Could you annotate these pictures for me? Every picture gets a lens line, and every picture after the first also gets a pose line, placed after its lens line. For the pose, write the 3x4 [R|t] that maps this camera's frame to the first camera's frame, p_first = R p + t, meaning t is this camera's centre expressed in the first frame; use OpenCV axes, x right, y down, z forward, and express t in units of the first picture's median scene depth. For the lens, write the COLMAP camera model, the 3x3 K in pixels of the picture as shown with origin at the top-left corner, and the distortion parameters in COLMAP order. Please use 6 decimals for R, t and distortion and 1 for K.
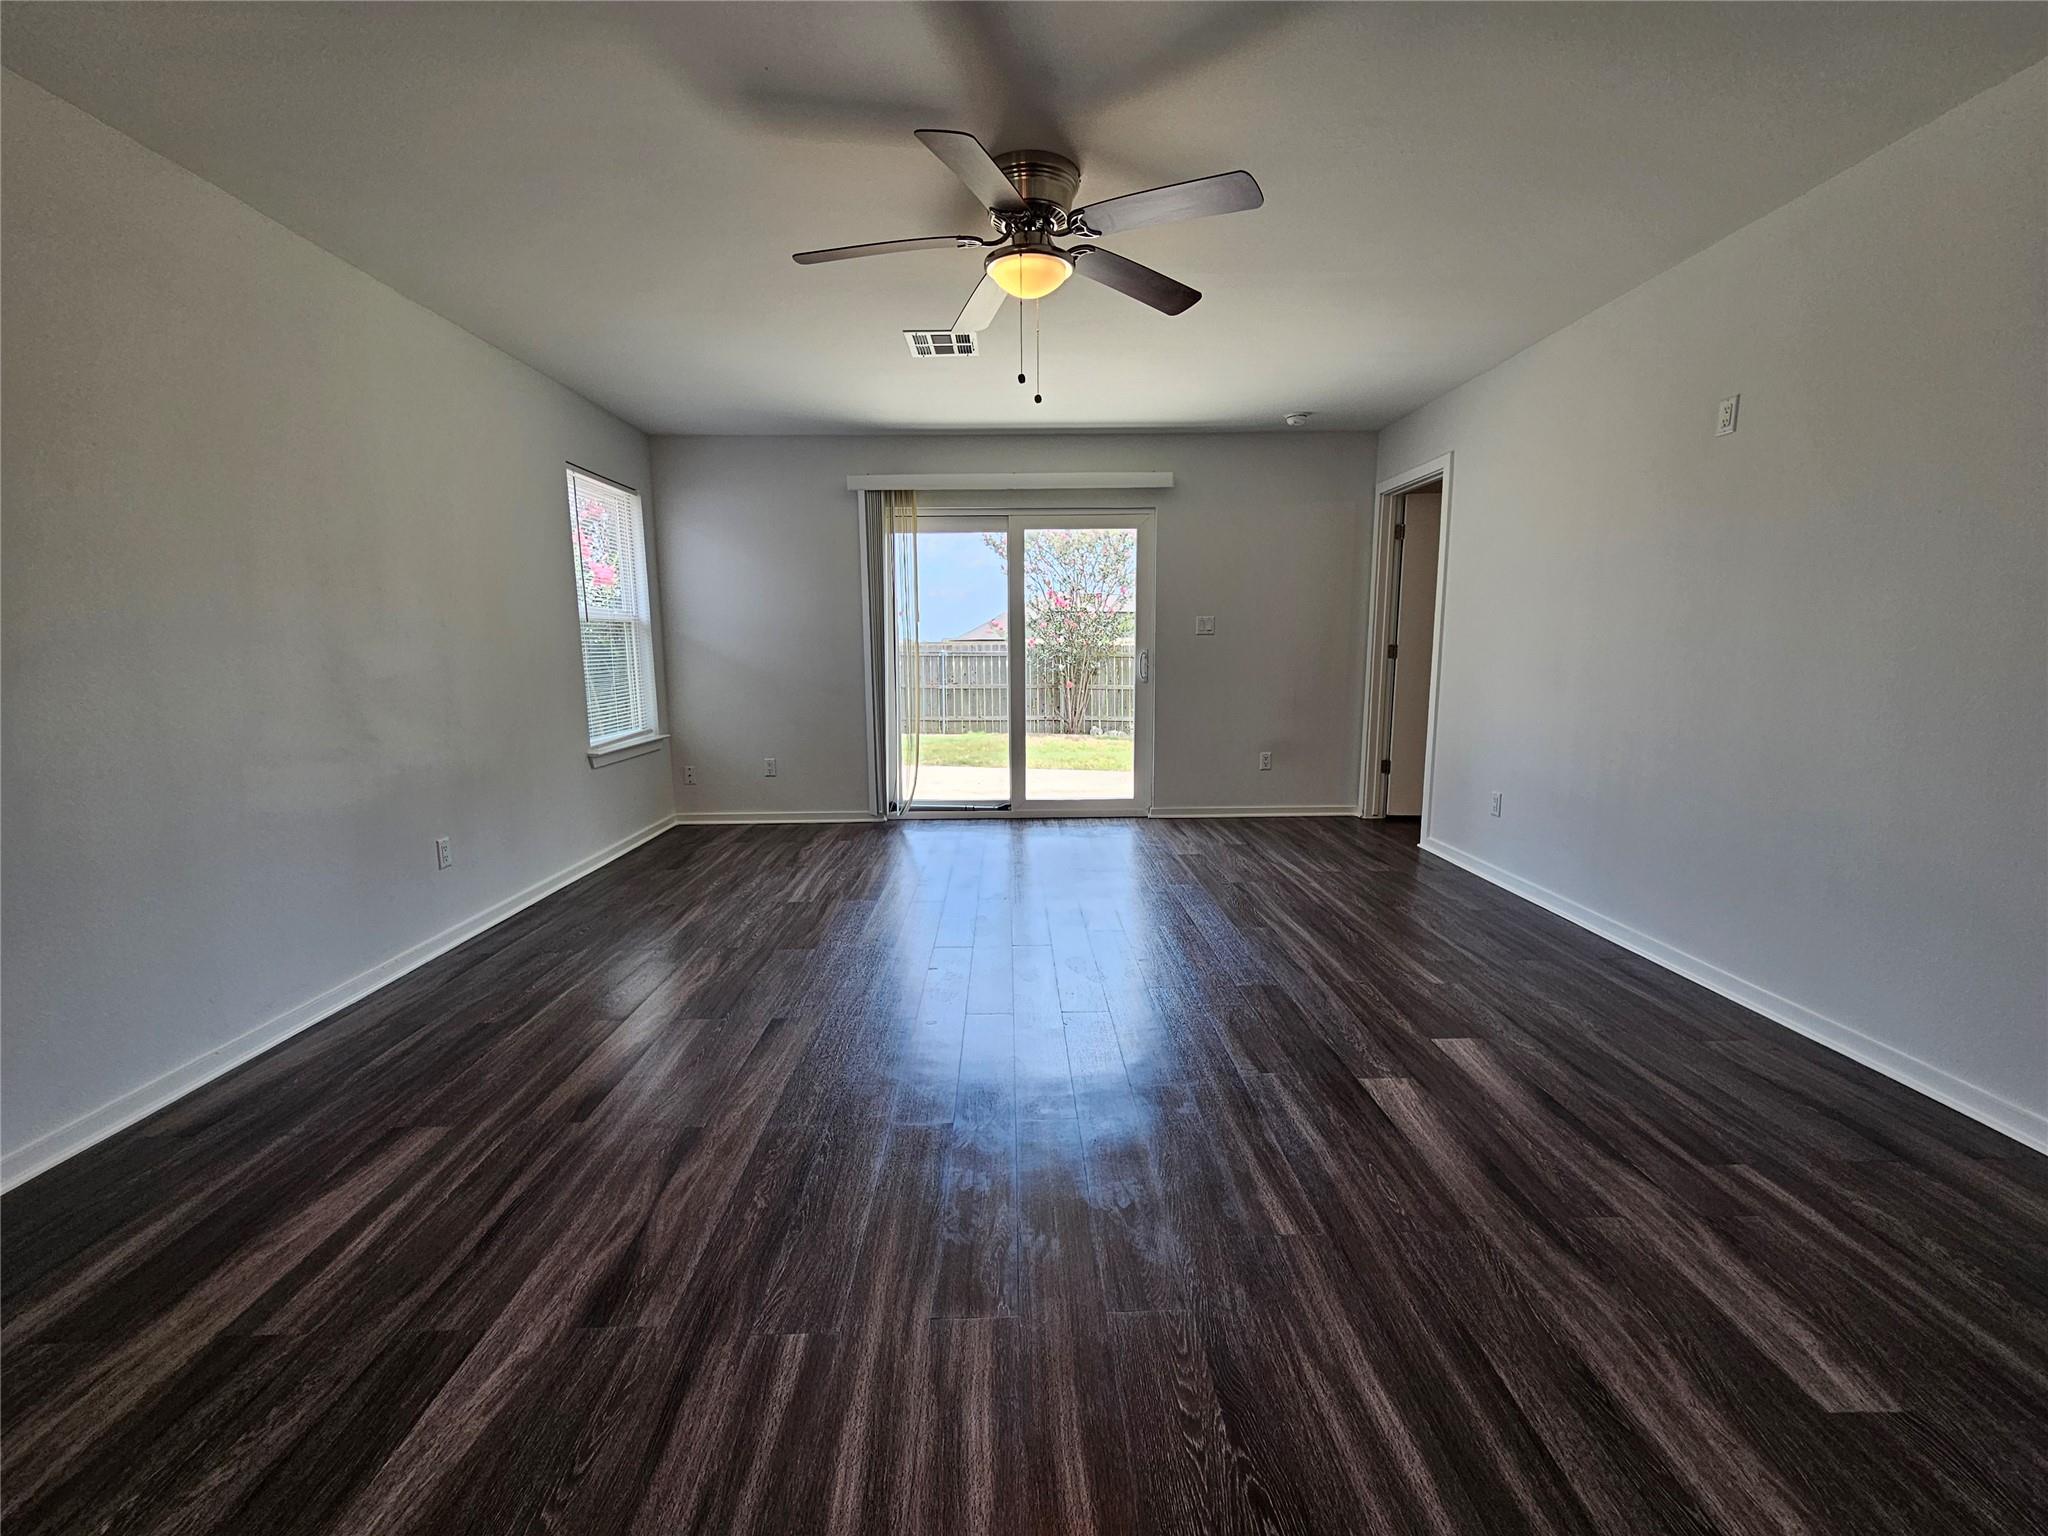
lens RADIAL K [[845.5, 0, 1024.9], [0, 845.5, 776.3], [0, 0, 1]] dist [-0.001235, 0.000084]
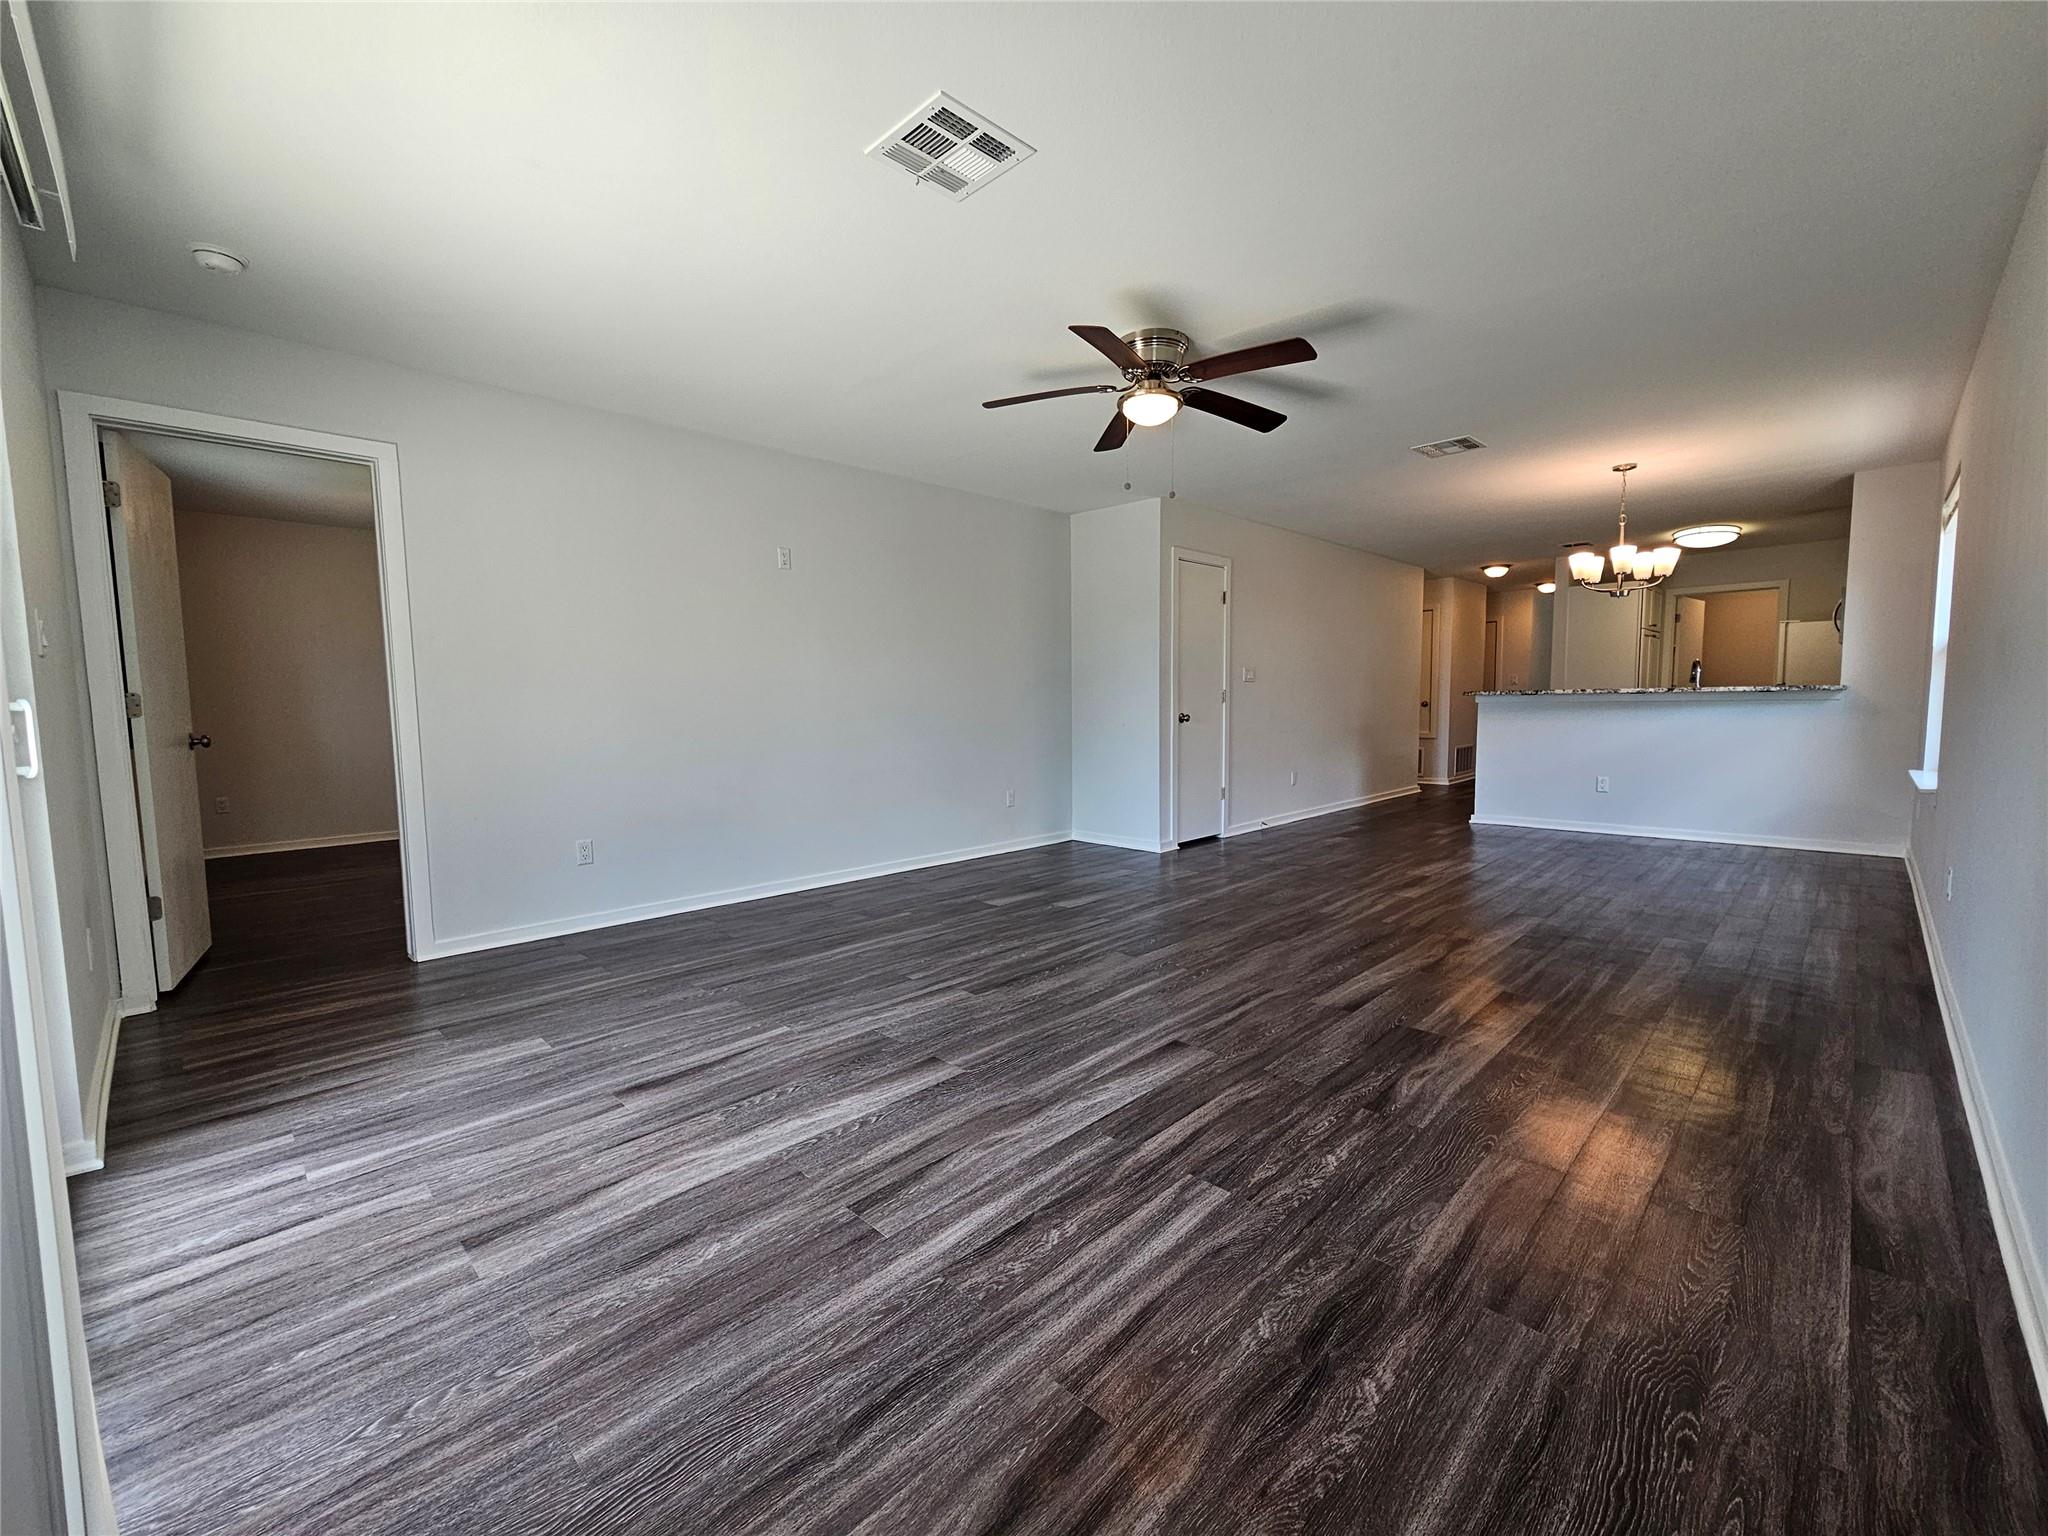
lens RADIAL K [[845.5, 0, 1015.4], [0, 845.5, 766.4], [0, 0, 1]] dist [-0.001235, 0.000084]
pose [[-0.689578, -0.041377, 0.723029, -0.394305], [0.126090, 0.976259, 0.176125, -0.137888], [-0.713150, 0.212618, -0.667989, 1.004408]]
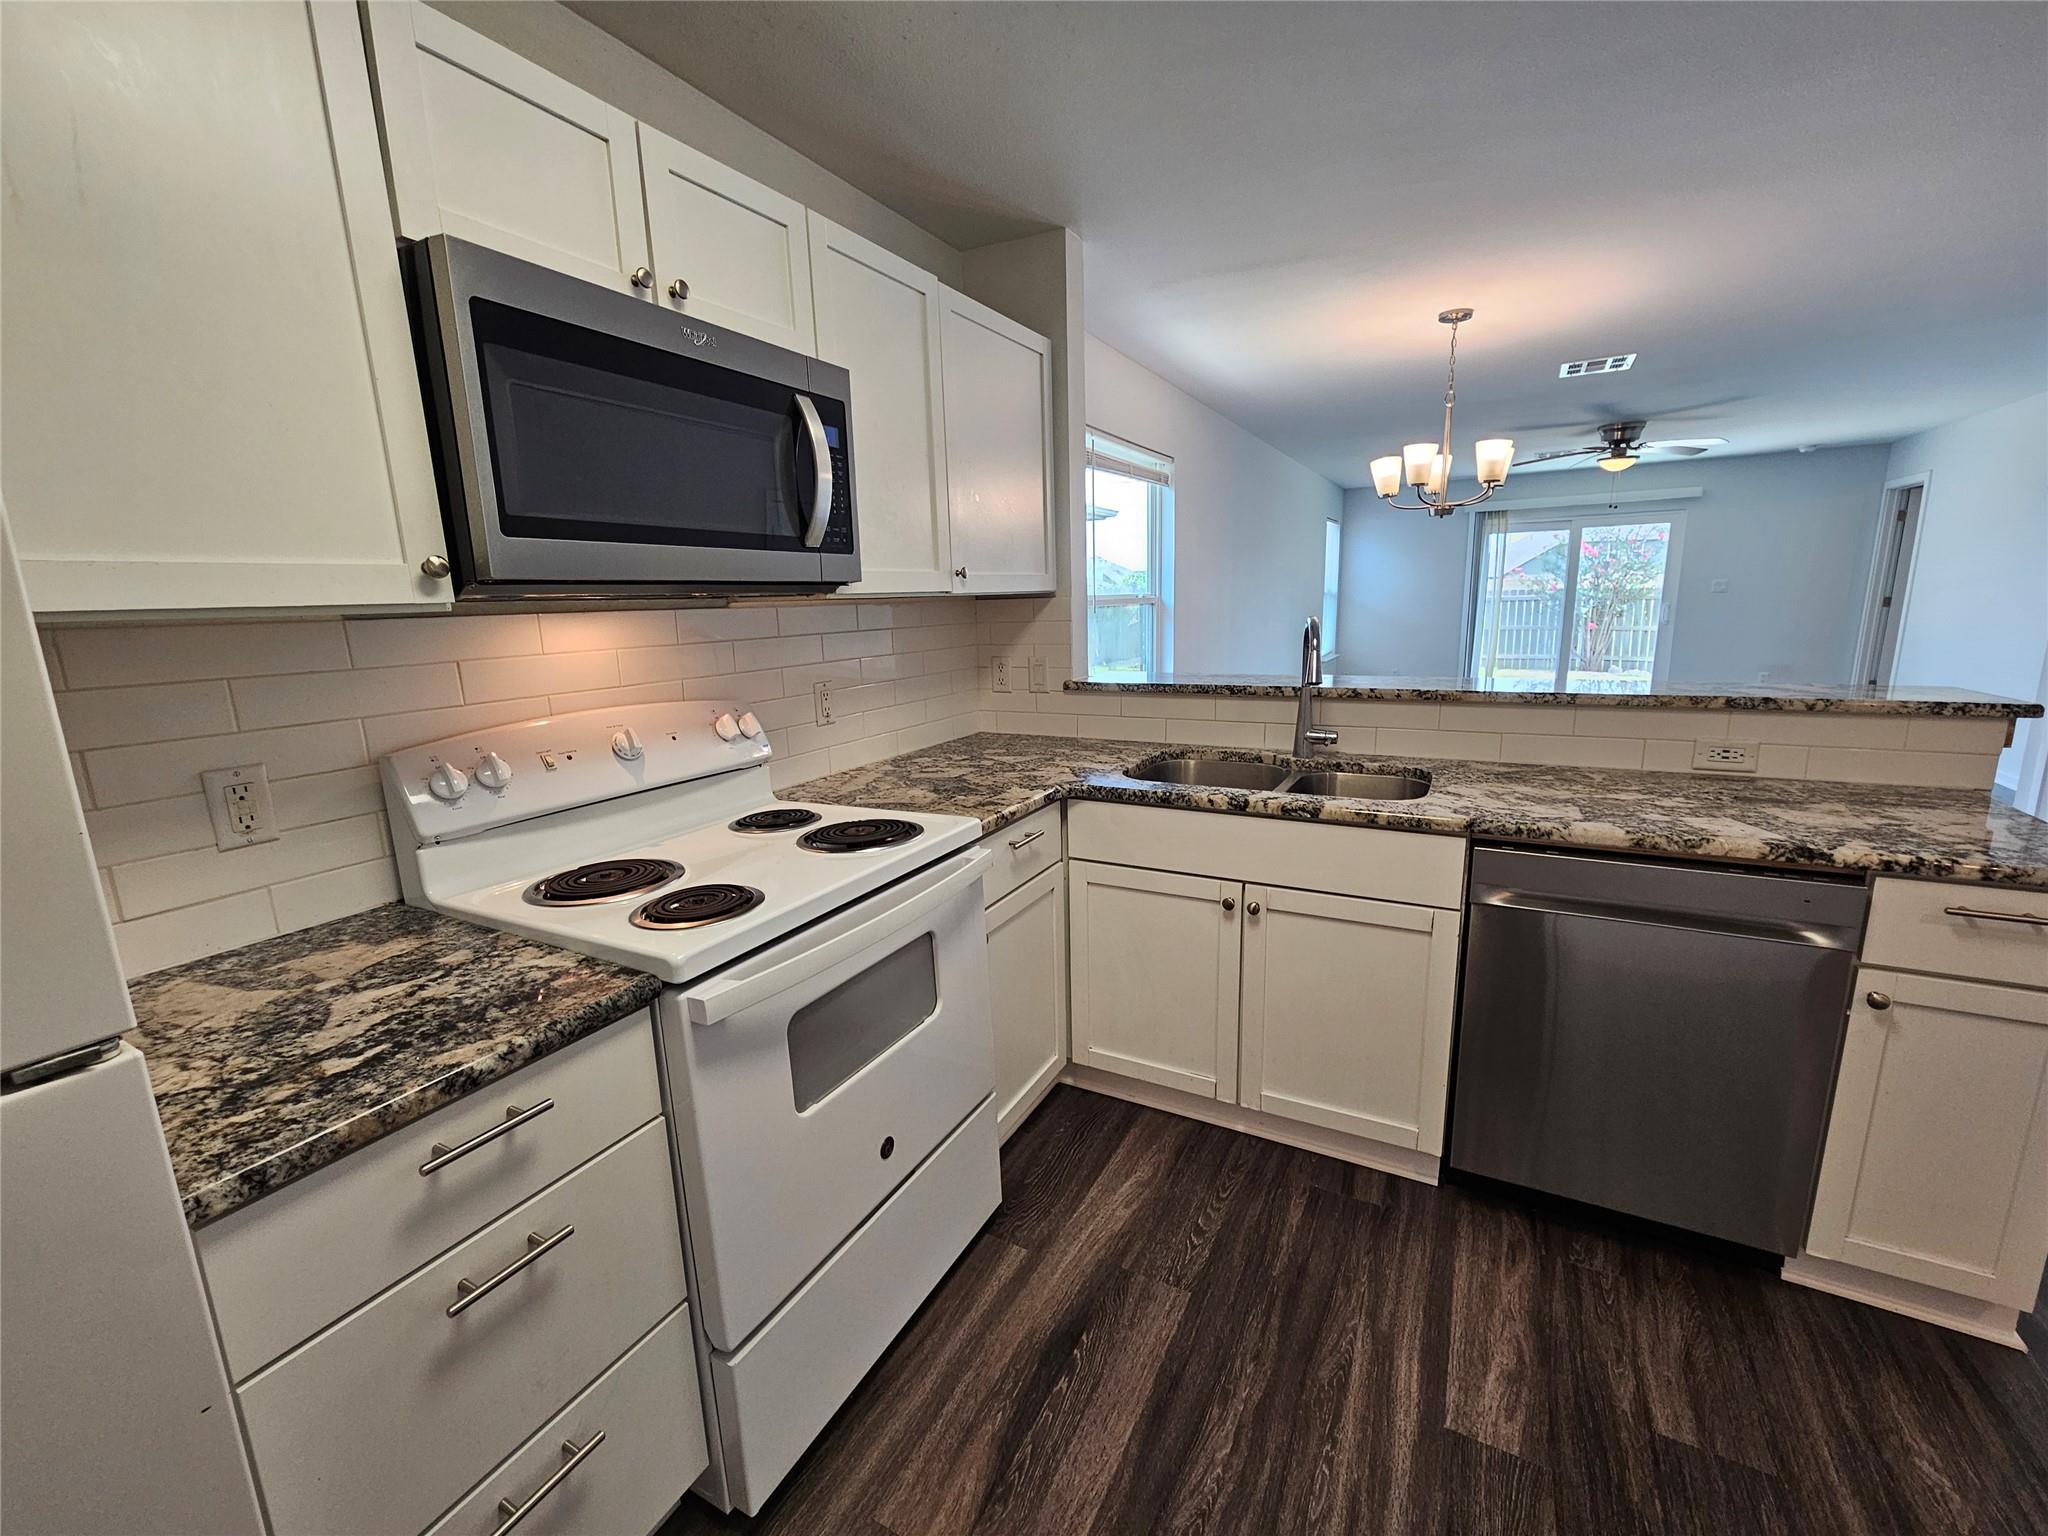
lens RADIAL K [[845.5, 0, 1024.9], [0, 845.5, 770.6], [0, 0, 1]] dist [-0.001235, 0.000084]
pose [[0.868748, 0.082785, -0.488286, -0.100092], [-0.052608, 0.995778, 0.075227, 0.101197], [0.492452, -0.039666, 0.869435, -0.933368]]
